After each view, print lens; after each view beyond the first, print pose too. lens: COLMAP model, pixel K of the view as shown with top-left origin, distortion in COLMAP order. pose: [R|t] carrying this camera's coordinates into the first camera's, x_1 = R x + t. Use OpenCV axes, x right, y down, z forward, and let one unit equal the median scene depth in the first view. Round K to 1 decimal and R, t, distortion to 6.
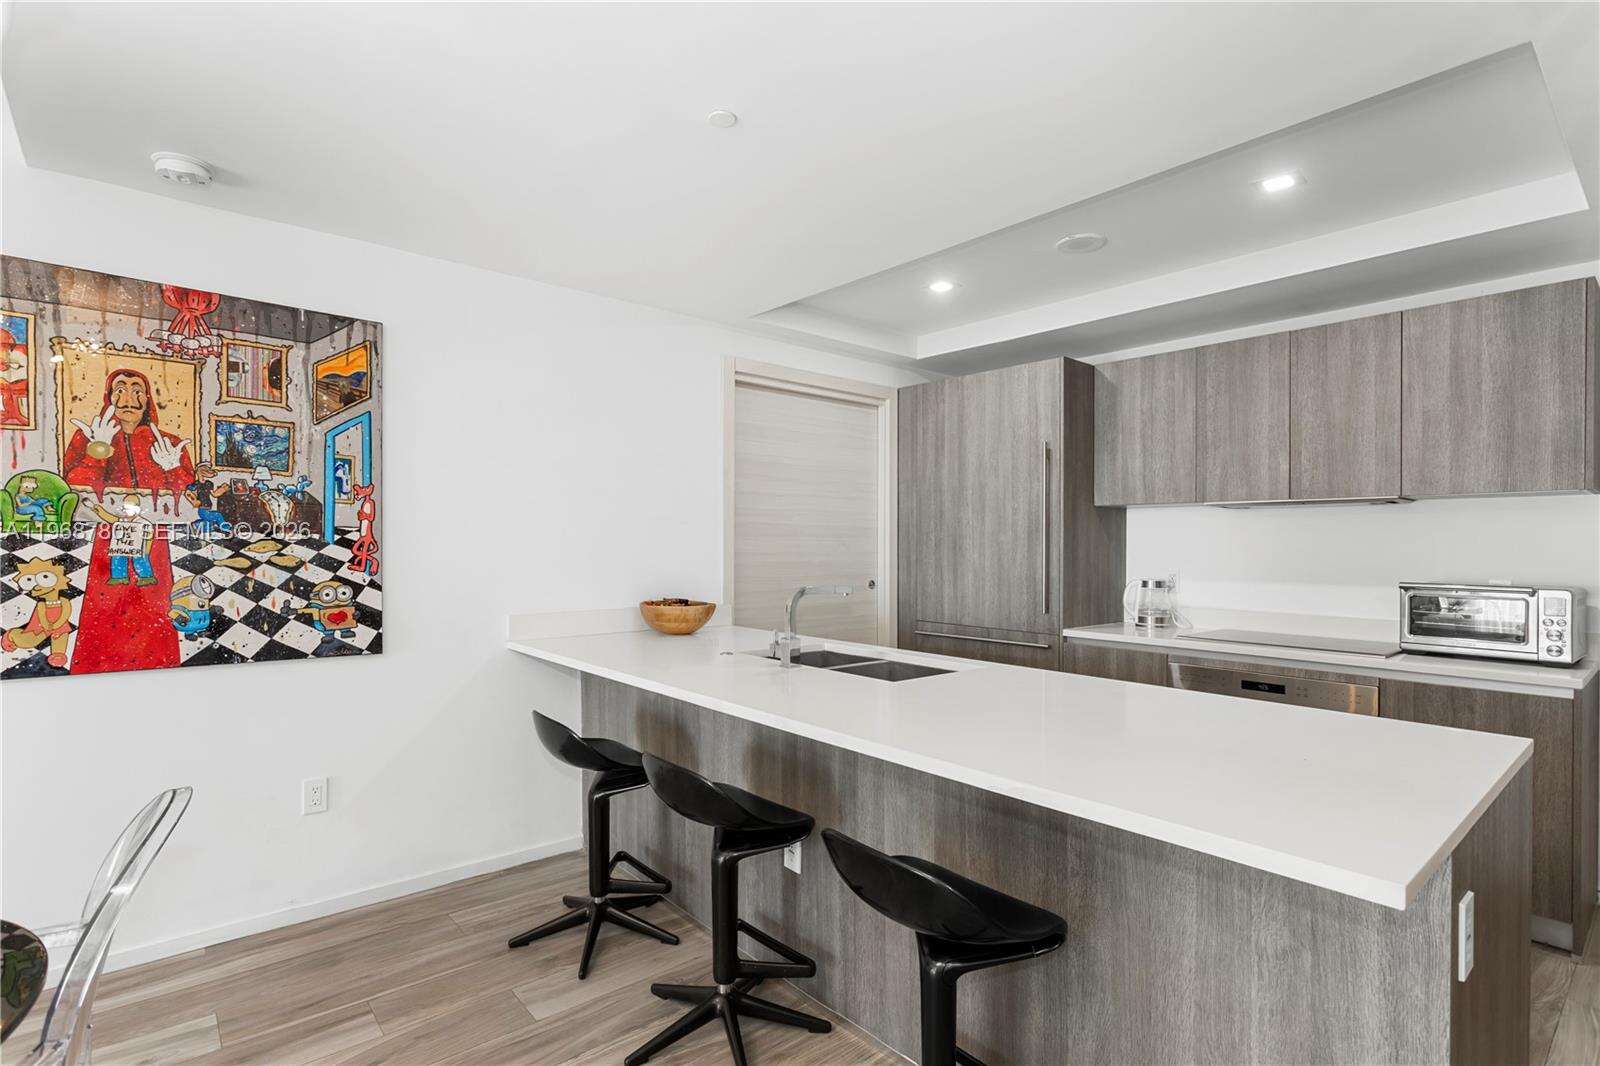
lens RADIAL K [[768.3, 0, 787.7], [0, 768.3, 555.8], [0, 0, 1]] dist [-0.003254, 0.001109]
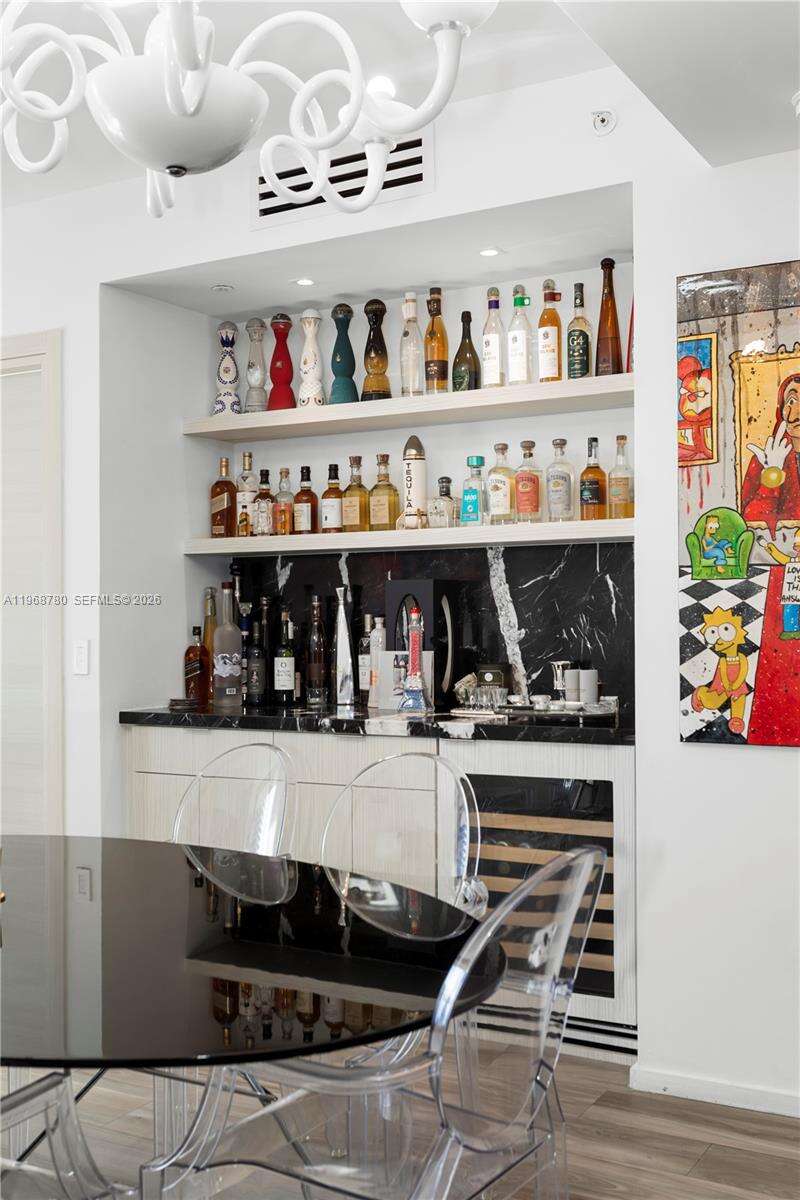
lens RADIAL K [[1278.9, 0, 422.8], [0, 1278.9, 604.2], [0, 0, 1]] dist [0.008255, 0.012644]
pose [[0.350997, -0.023871, -0.936072, 0.234319], [-0.000592, 0.999669, -0.025714, 0.031665], [0.936376, 0.009580, 0.350867, 0.143483]]
